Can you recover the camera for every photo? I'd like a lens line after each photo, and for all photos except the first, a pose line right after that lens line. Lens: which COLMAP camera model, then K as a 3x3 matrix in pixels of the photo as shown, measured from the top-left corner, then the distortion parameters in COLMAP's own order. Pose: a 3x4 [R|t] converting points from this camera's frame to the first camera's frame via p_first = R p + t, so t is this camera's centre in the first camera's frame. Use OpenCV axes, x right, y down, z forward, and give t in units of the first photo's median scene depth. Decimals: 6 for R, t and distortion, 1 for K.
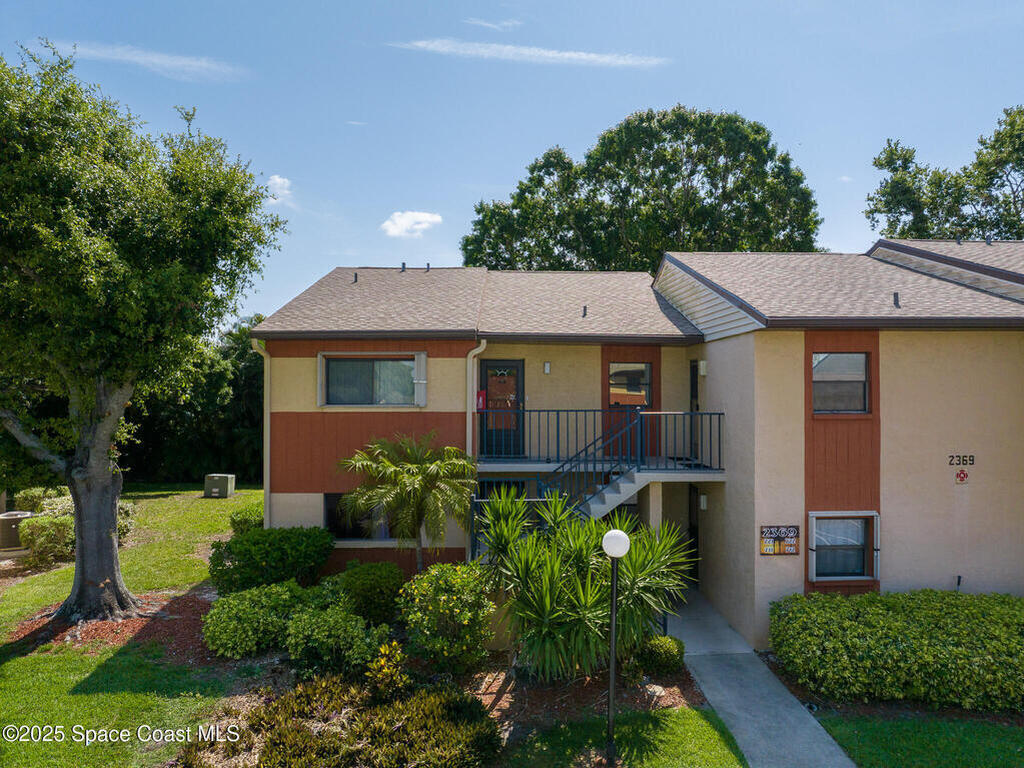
lens RADIAL K [[723.2, 0, 513.0], [0, 723.2, 367.4], [0, 0, 1]] dist [-0.037930, -0.001458]
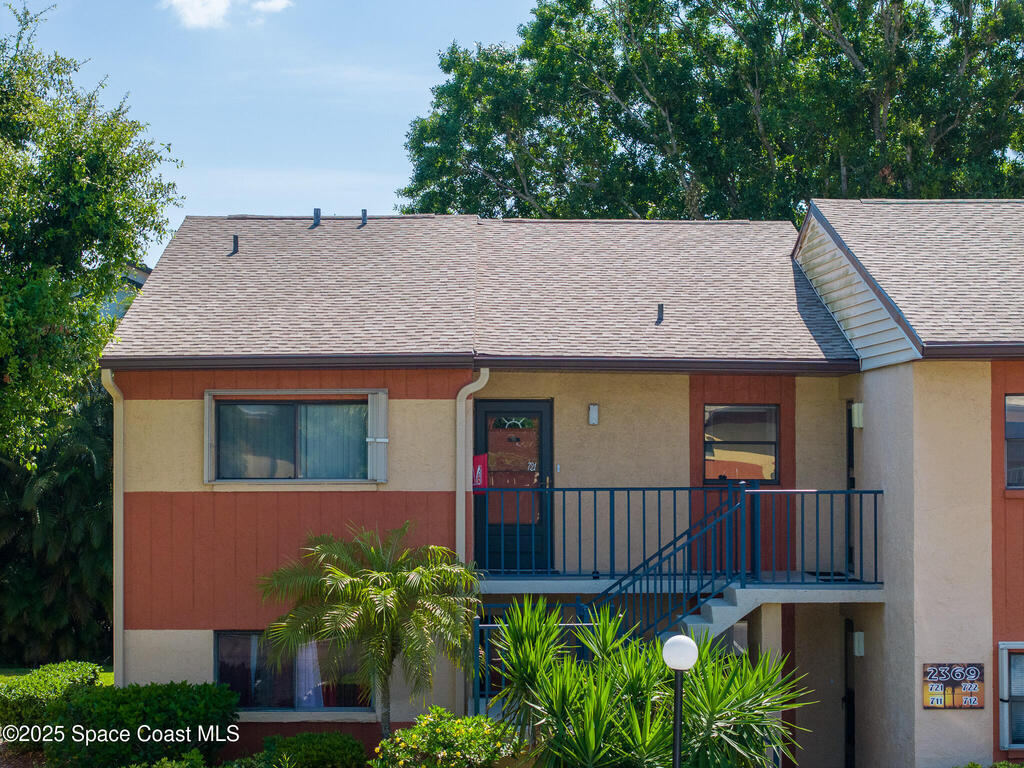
lens RADIAL K [[2070.0, 0, 512.0], [0, 2070.0, 384.0], [0, 0, 1]] dist [-0.067693, 0.077033]
pose [[0.999990, -0.002276, 0.003940, -0.025484], [0.002284, 0.999995, -0.002038, -0.022160], [-0.003935, 0.002047, 0.999990, -0.688120]]
